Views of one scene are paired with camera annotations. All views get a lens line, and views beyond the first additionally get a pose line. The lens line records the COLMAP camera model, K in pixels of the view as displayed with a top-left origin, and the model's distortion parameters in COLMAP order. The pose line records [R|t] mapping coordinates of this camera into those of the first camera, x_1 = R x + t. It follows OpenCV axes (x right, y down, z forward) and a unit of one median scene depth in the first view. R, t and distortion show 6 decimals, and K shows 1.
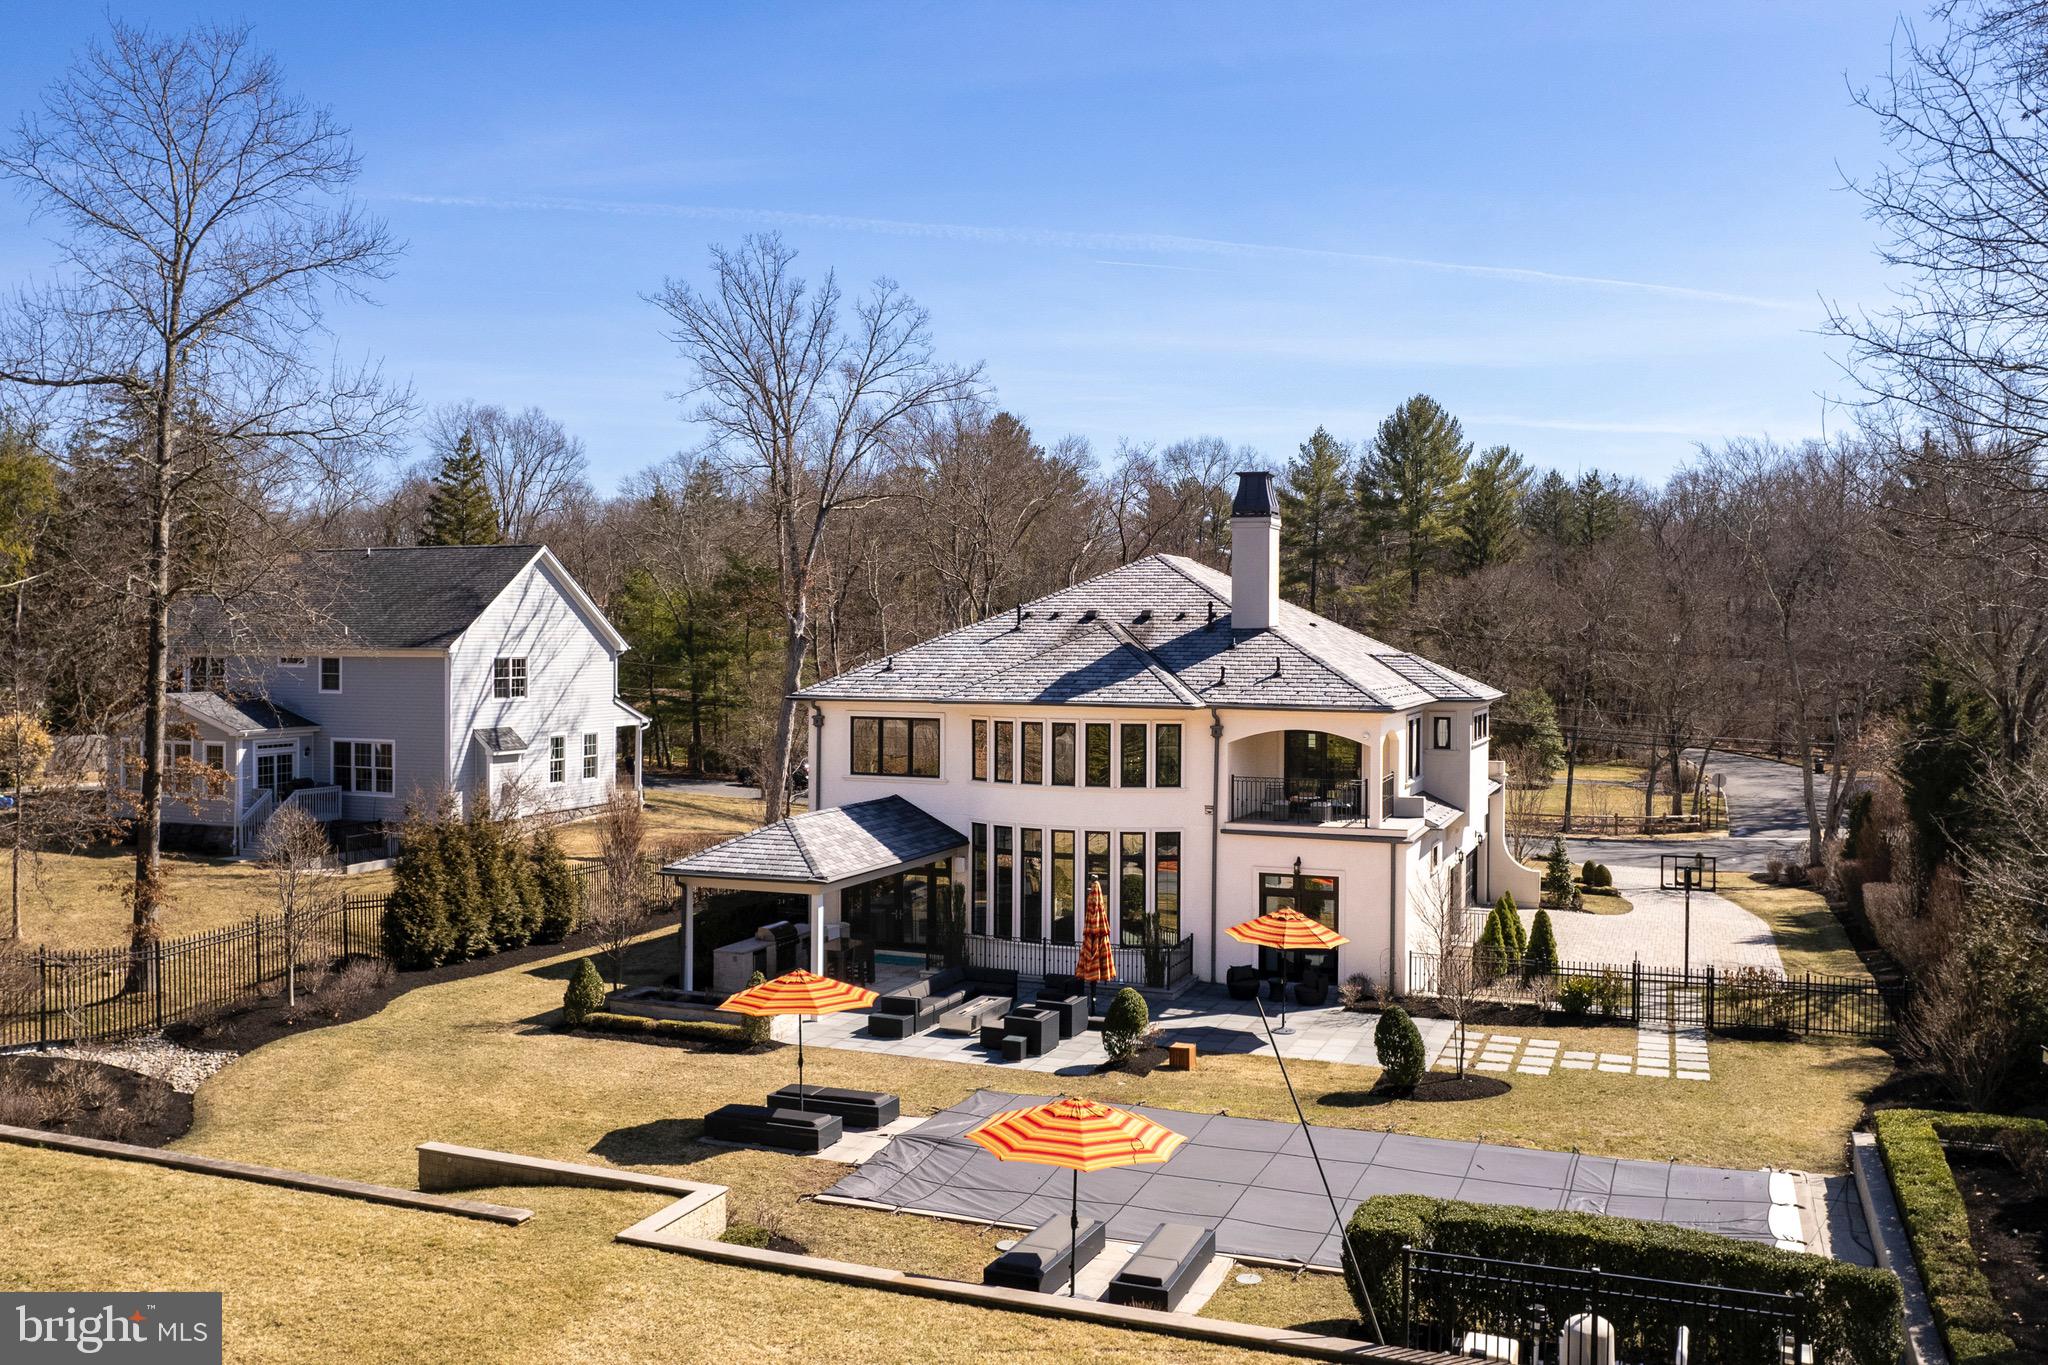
lens RADIAL K [[1665.3, 0, 1094.2], [0, 1665.3, 636.7], [0, 0, 1]] dist [-0.041971, 0.030423]
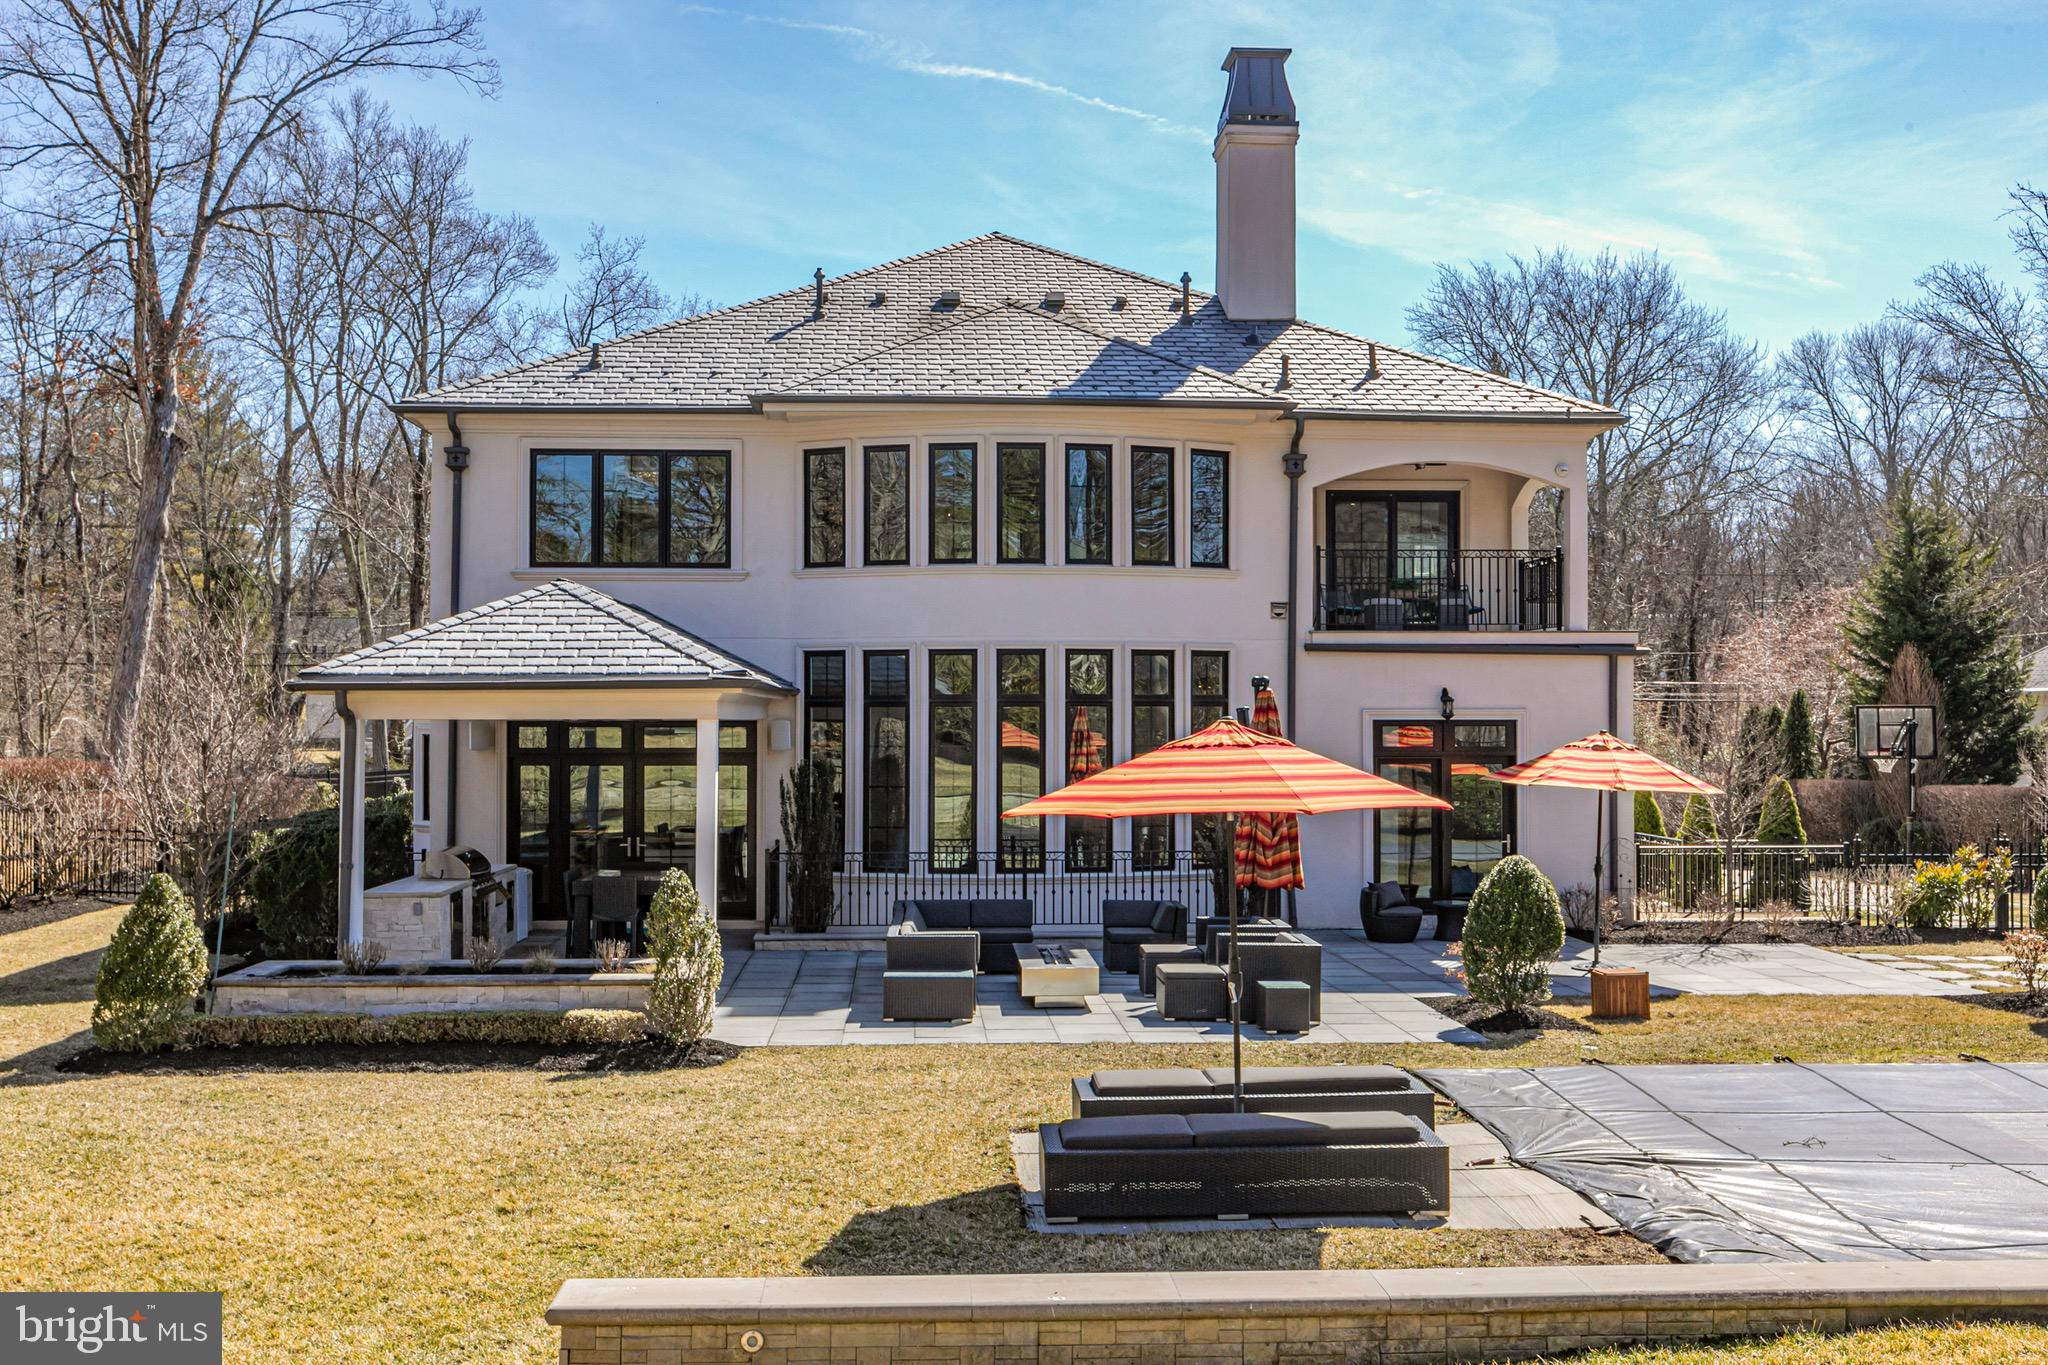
lens RADIAL K [[1984.7, 0, 1037.3], [0, 1984.7, 689.0], [0, 0, 1]] dist [-0.011280, 0.000000]
pose [[0.917427, -0.003188, 0.397892, -0.260465], [0.011239, 0.999777, -0.017905, 0.140502], [-0.397746, 0.020898, 0.917257, 0.439613]]
